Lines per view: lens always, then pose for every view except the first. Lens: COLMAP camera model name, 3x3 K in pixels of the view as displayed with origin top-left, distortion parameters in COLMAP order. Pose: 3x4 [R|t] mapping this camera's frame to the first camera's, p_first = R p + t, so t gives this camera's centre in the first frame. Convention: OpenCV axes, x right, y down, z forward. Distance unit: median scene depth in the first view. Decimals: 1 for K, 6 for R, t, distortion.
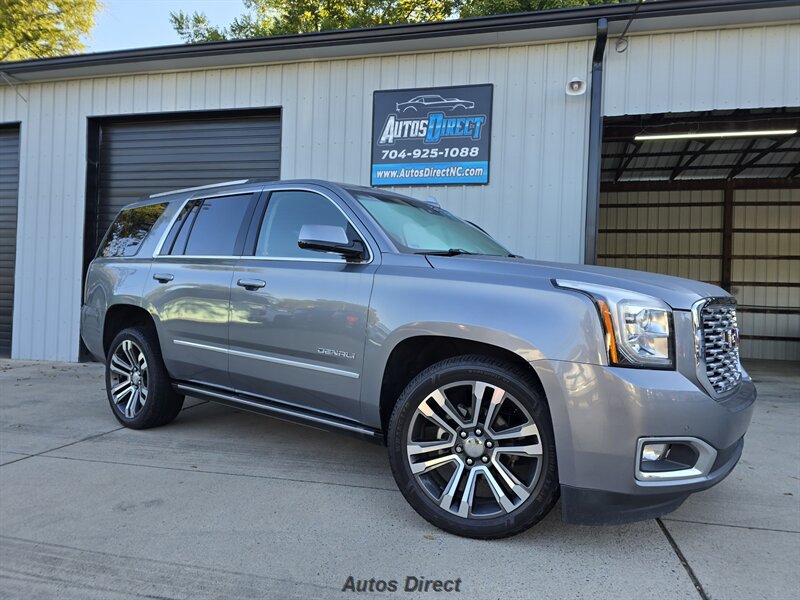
lens RADIAL K [[539.1, 0, 403.9], [0, 539.1, 316.7], [0, 0, 1]] dist [0.043786, -0.035430]
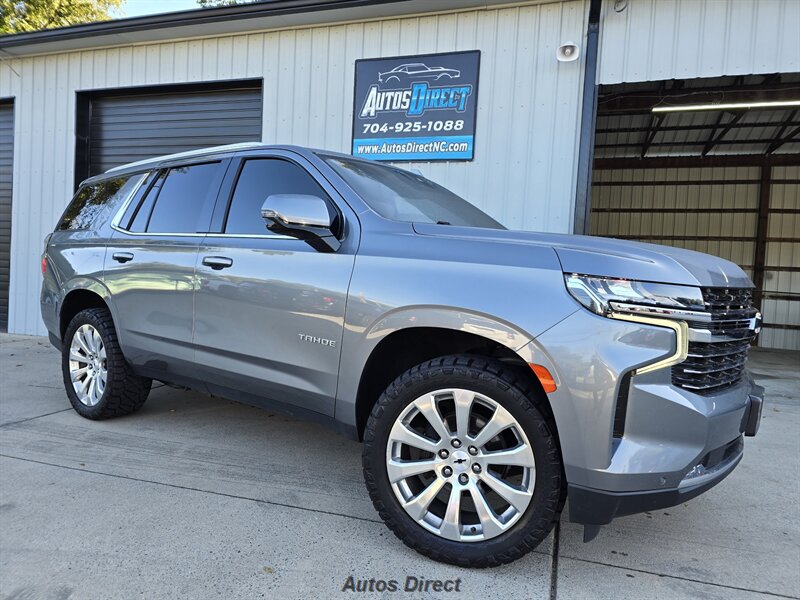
lens RADIAL K [[539.1, 0, 405.5], [0, 539.1, 310.9], [0, 0, 1]] dist [0.043786, -0.035430]
pose [[0.997147, 0.020759, -0.072577, 0.109355], [-0.018442, 0.999303, 0.032448, -0.013793], [0.073201, -0.031017, 0.996835, 0.054845]]
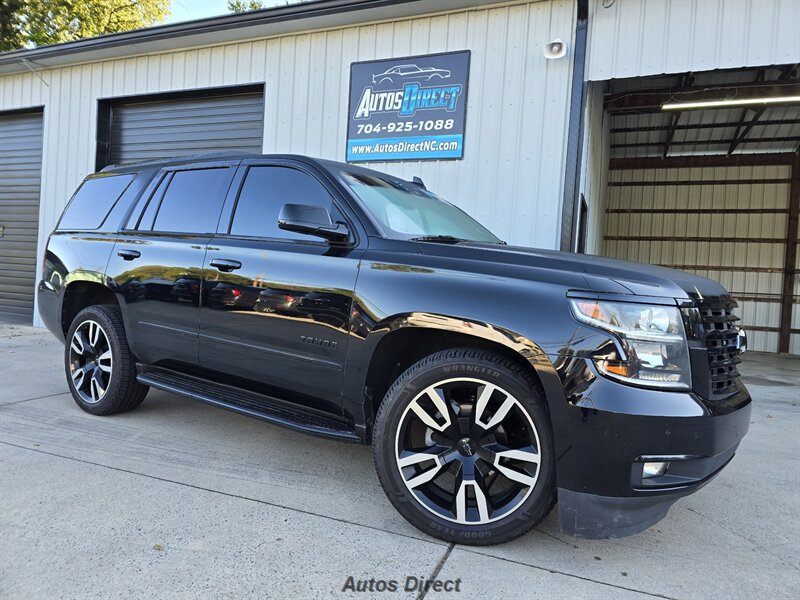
lens RADIAL K [[539.1, 0, 402.1], [0, 539.1, 301.6], [0, 0, 1]] dist [0.043786, -0.035430]
pose [[0.987916, 0.029785, -0.152103, 0.195237], [-0.028576, 0.999540, 0.010126, -0.005775], [0.152335, -0.005657, 0.988313, 0.061350]]
